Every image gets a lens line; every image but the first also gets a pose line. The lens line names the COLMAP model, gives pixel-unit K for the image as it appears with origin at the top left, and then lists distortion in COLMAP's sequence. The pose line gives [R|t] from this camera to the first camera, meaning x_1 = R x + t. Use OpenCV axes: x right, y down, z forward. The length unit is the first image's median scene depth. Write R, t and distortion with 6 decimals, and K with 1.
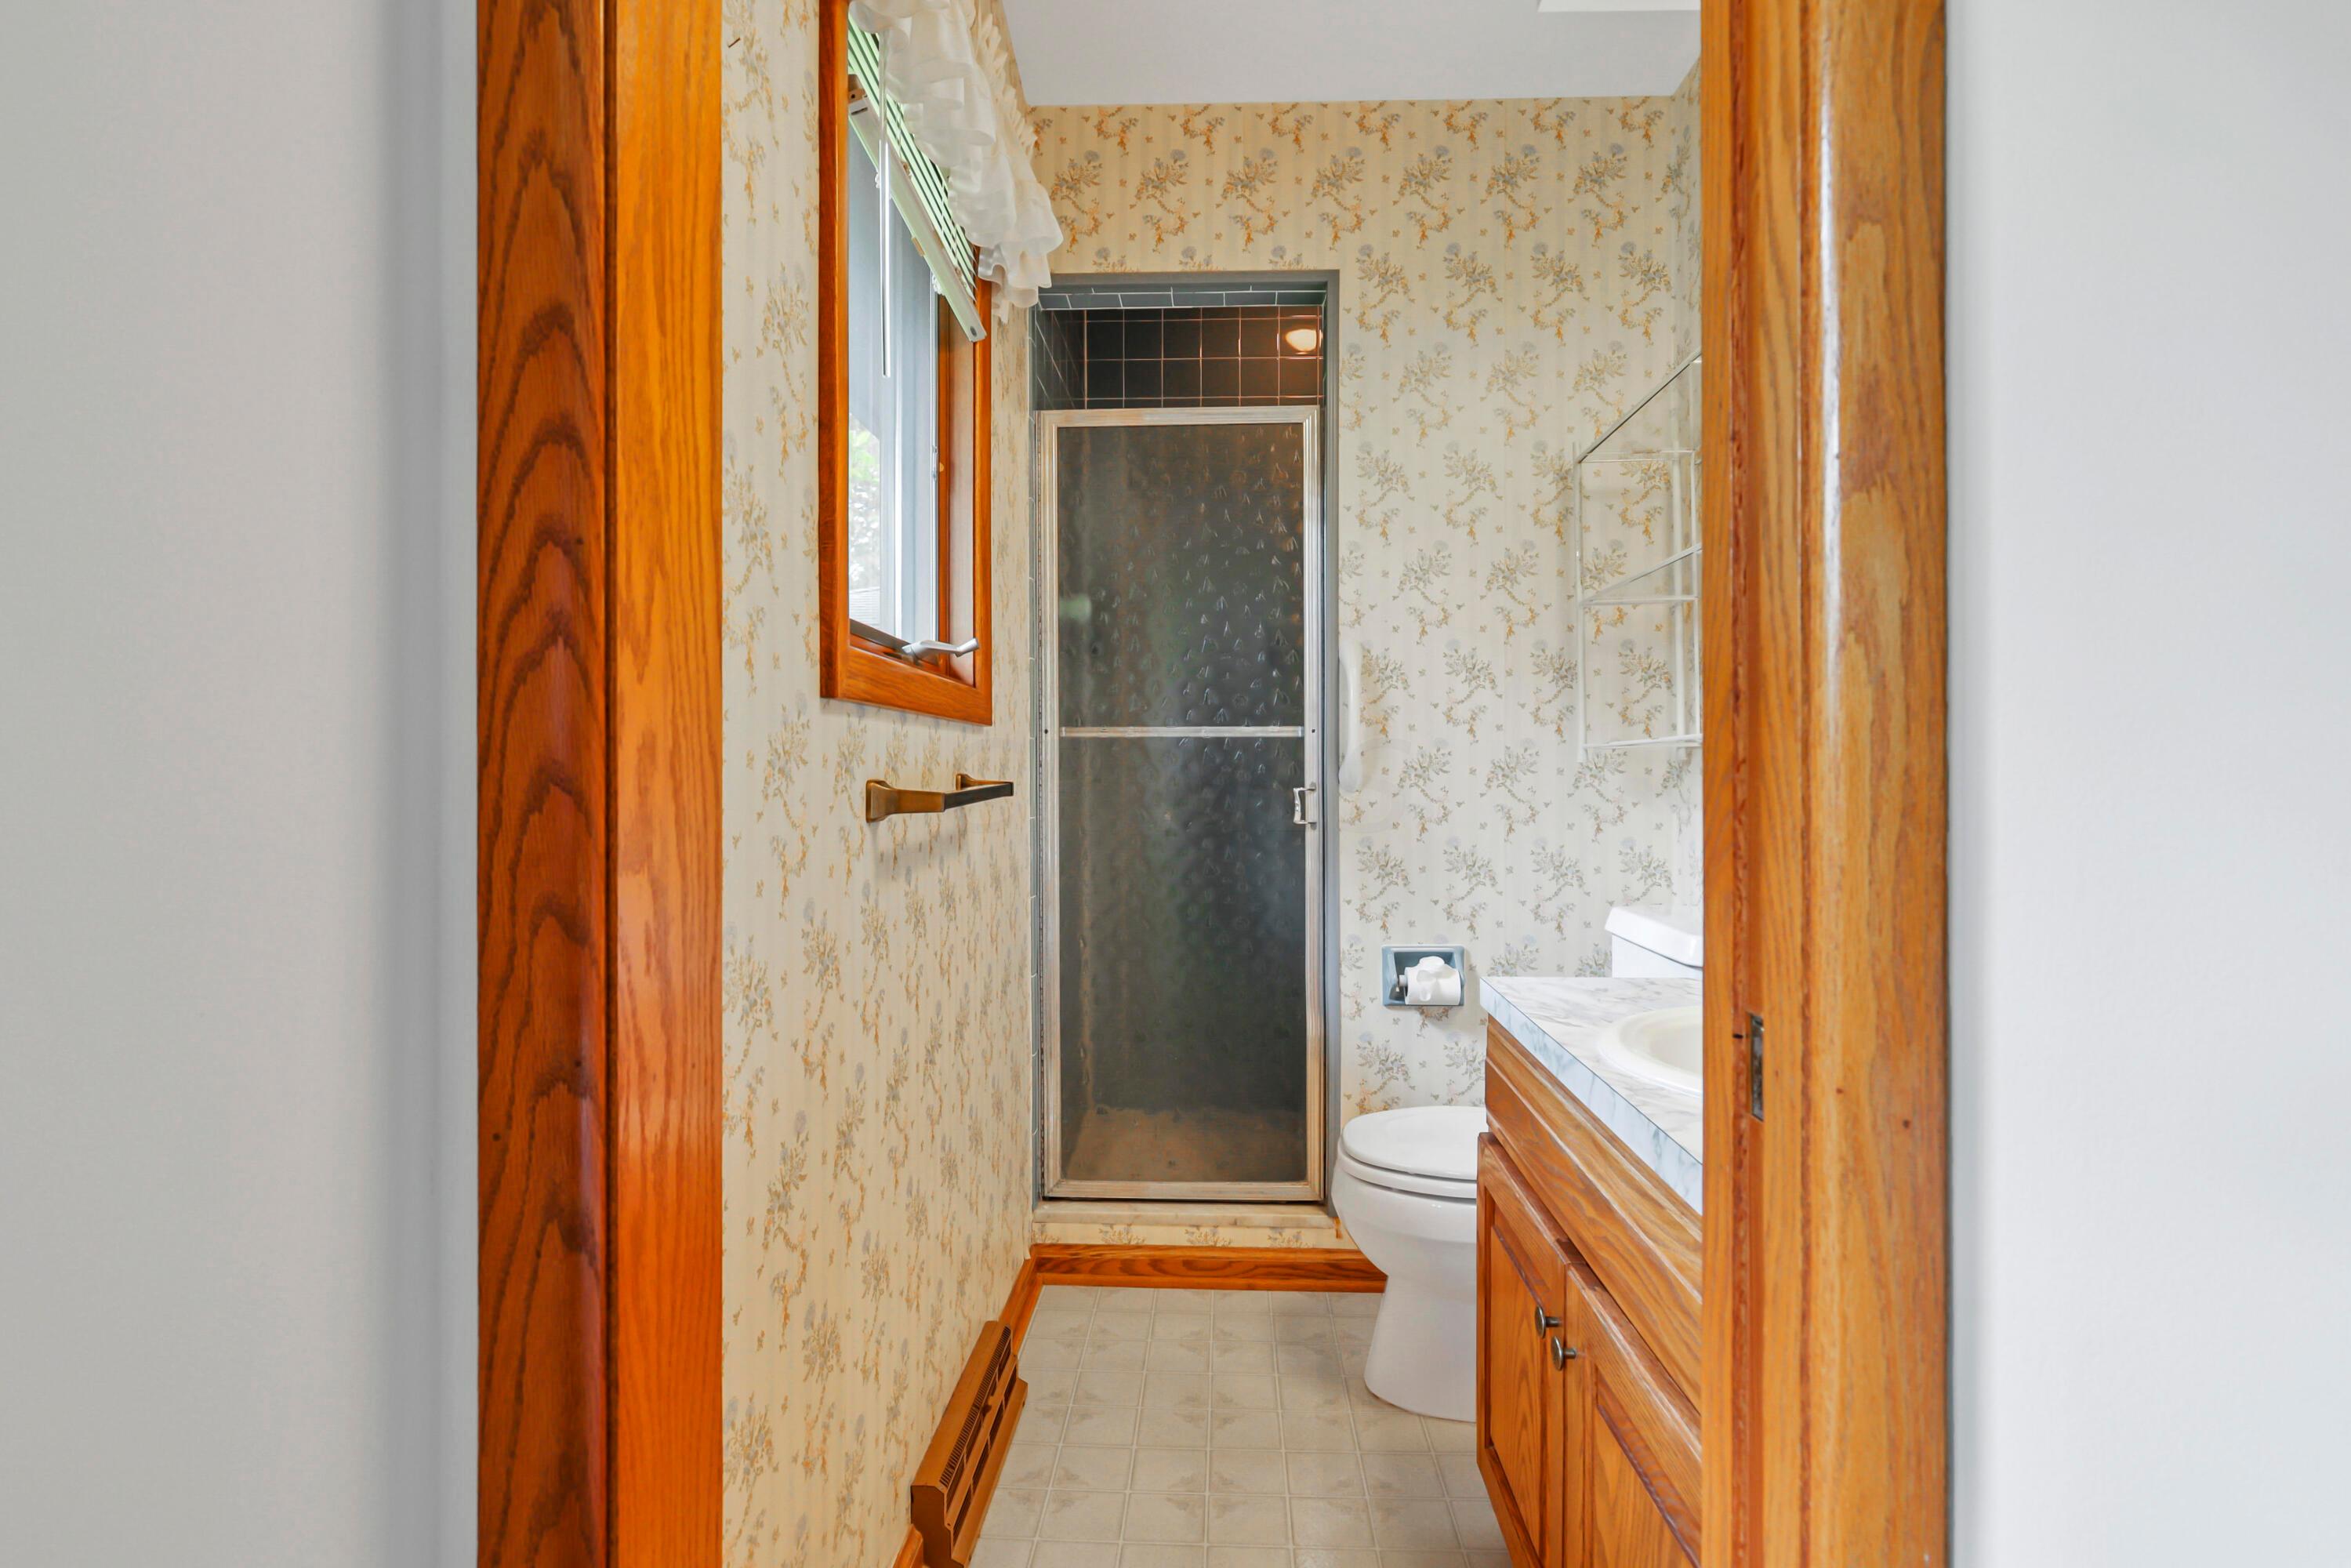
lens RADIAL K [[1138.7, 0, 1175.0], [0, 1138.7, 778.3], [0, 0, 1]] dist [-0.027669, 0.004749]
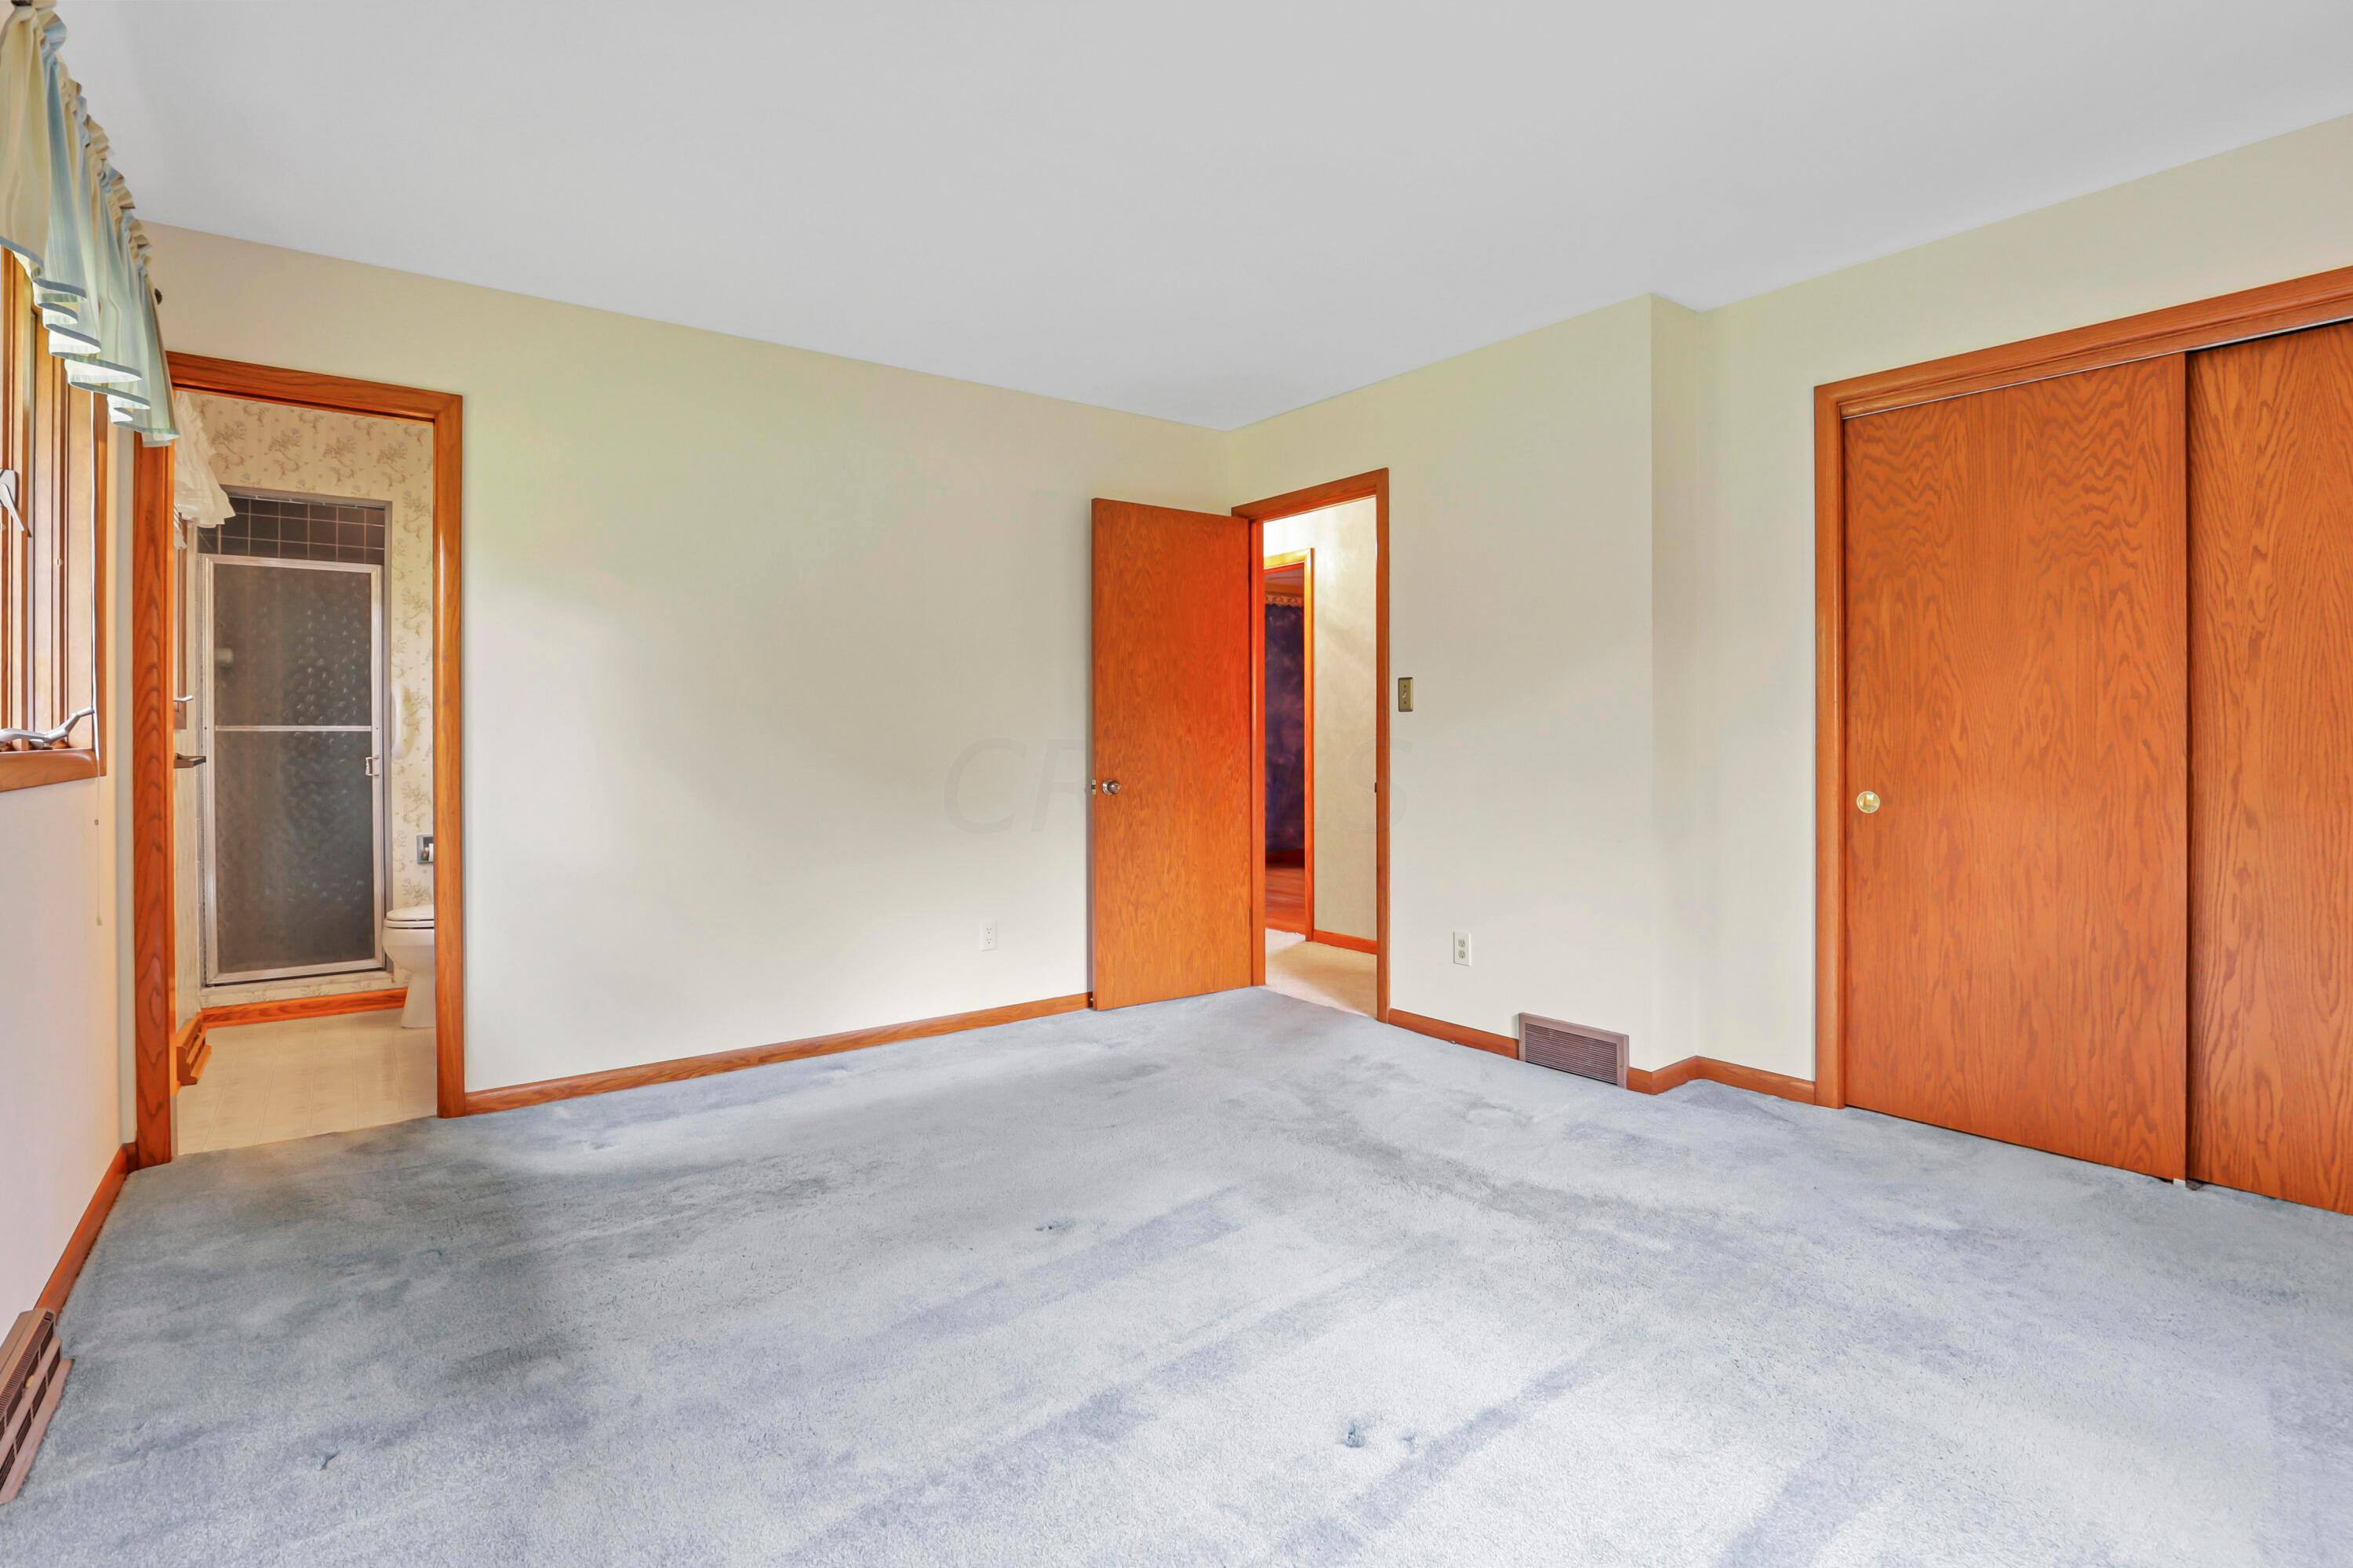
lens RADIAL K [[1139.7, 0, 1154.3], [0, 1139.7, 742.0], [0, 0, 1]] dist [-0.027669, 0.004749]
pose [[0.772759, -0.000444, 0.634699, -0.077612], [-0.000303, 0.999999, 0.001068, -0.020971], [-0.634699, -0.001017, 0.772759, -1.390515]]
